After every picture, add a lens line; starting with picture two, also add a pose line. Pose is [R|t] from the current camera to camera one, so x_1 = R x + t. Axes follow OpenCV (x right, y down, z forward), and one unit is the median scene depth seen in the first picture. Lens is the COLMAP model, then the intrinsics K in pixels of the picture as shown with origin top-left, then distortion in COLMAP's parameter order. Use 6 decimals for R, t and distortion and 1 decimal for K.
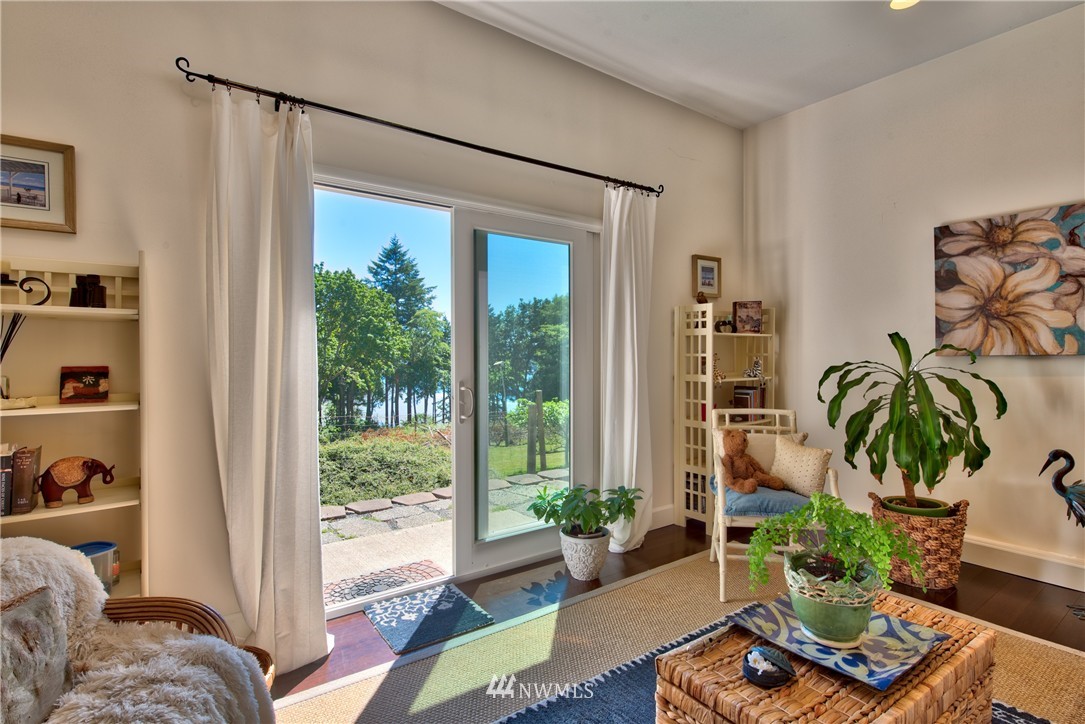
lens RADIAL K [[537.3, 0, 542.5], [0, 537.3, 362.0], [0, 0, 1]] dist [-0.005970, -0.001625]
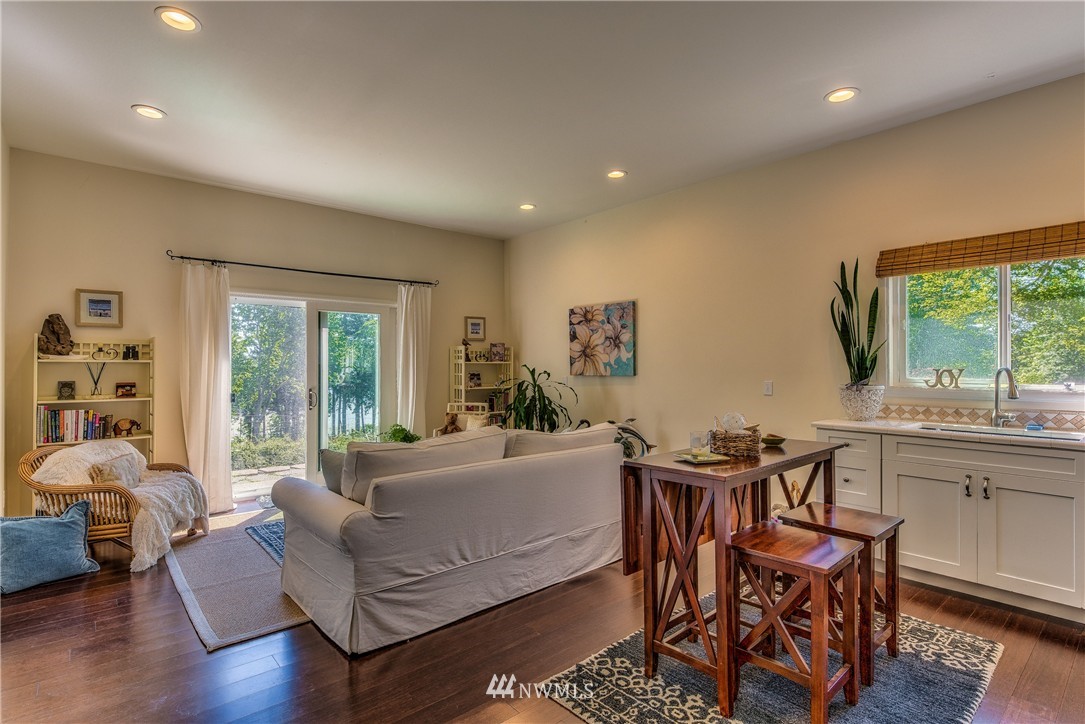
lens RADIAL K [[533.6, 0, 542.5], [0, 533.6, 362.0], [0, 0, 1]] dist [0.001306, -0.000006]
pose [[0.996360, 0.001528, 0.085229, 0.524295], [0.000089, 0.999820, -0.018963, -0.025228], [-0.085243, 0.018902, 0.996181, -1.014045]]
